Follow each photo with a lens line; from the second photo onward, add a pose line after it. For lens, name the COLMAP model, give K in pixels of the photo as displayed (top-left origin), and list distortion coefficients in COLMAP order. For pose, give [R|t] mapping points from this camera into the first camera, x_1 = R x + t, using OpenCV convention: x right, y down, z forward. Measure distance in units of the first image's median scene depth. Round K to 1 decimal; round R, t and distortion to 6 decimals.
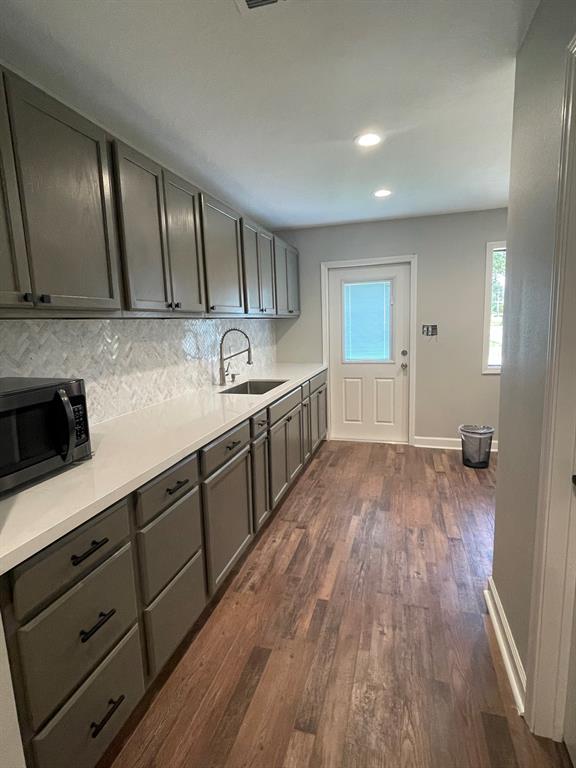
lens RADIAL K [[404.4, 0, 283.5], [0, 404.4, 383.6], [0, 0, 1]] dist [-0.004440, 0.004851]
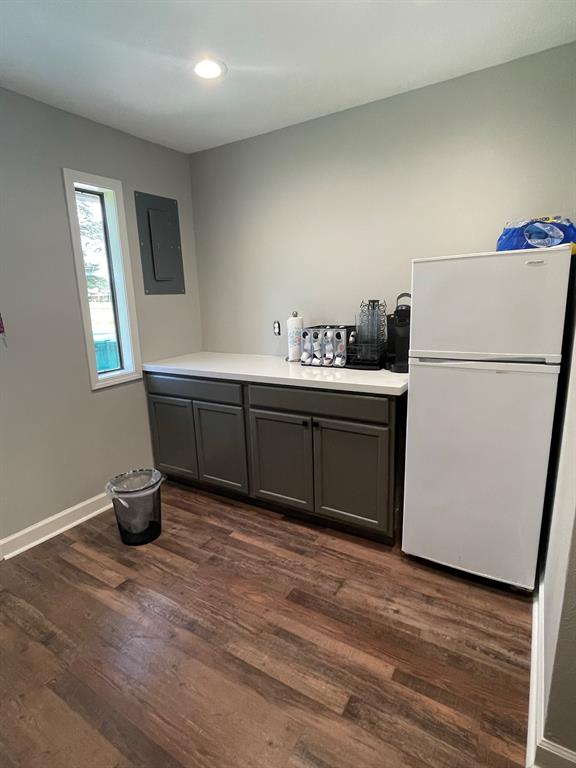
lens RADIAL K [[404.4, 0, 286.2], [0, 404.4, 386.0], [0, 0, 1]] dist [-0.004440, 0.004851]
pose [[0.270697, -0.185562, 0.944611, -0.019553], [0.168556, 0.975224, 0.143273, -0.121640], [-0.947793, 0.120437, 0.295267, 0.927203]]
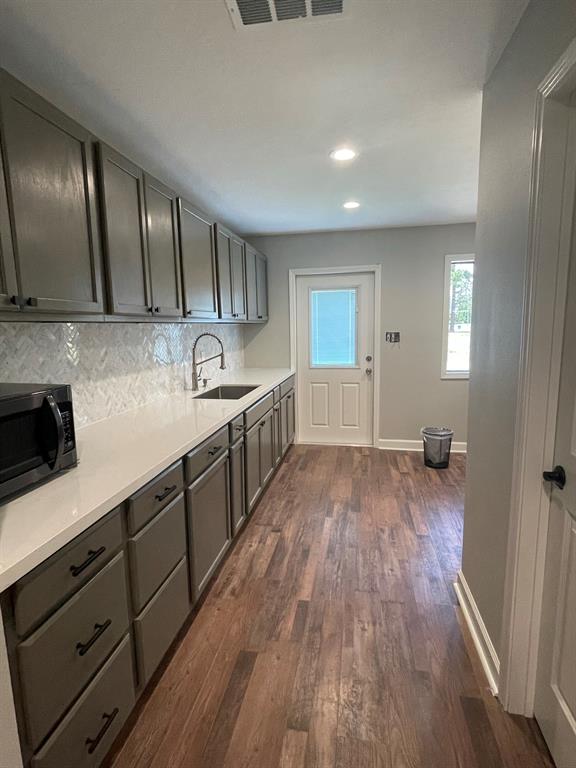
lens RADIAL K [[404.4, 0, 283.5], [0, 404.4, 383.5], [0, 0, 1]] dist [-0.004440, 0.004851]
pose [[0.994452, -0.000188, 0.105196, -0.050751], [0.001369, 0.999937, -0.011162, -0.001377], [-0.105187, 0.011244, 0.994389, -0.012495]]
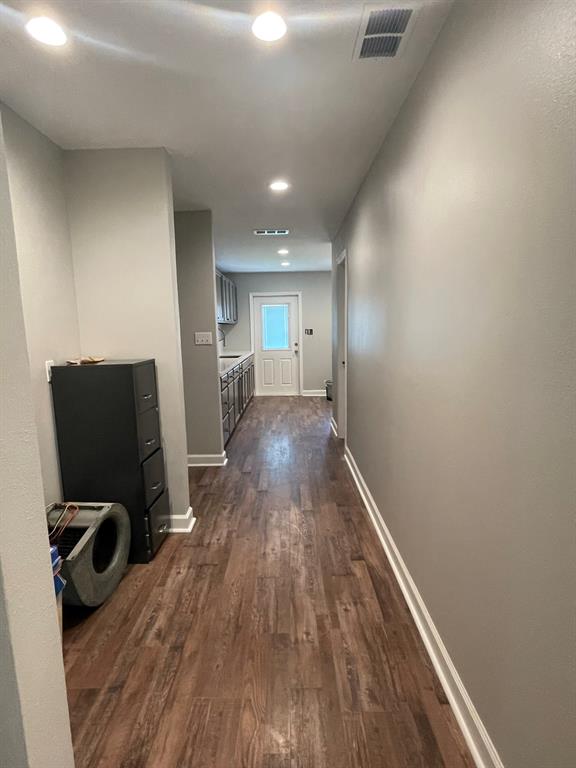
lens RADIAL K [[404.4, 0, 288.8], [0, 404.4, 388.8], [0, 0, 1]] dist [-0.004440, 0.004851]
pose [[0.957451, -0.027242, 0.287306, -0.474822], [0.029817, 0.999545, -0.004590, 0.238269], [-0.287051, 0.012961, 0.957828, -1.327802]]
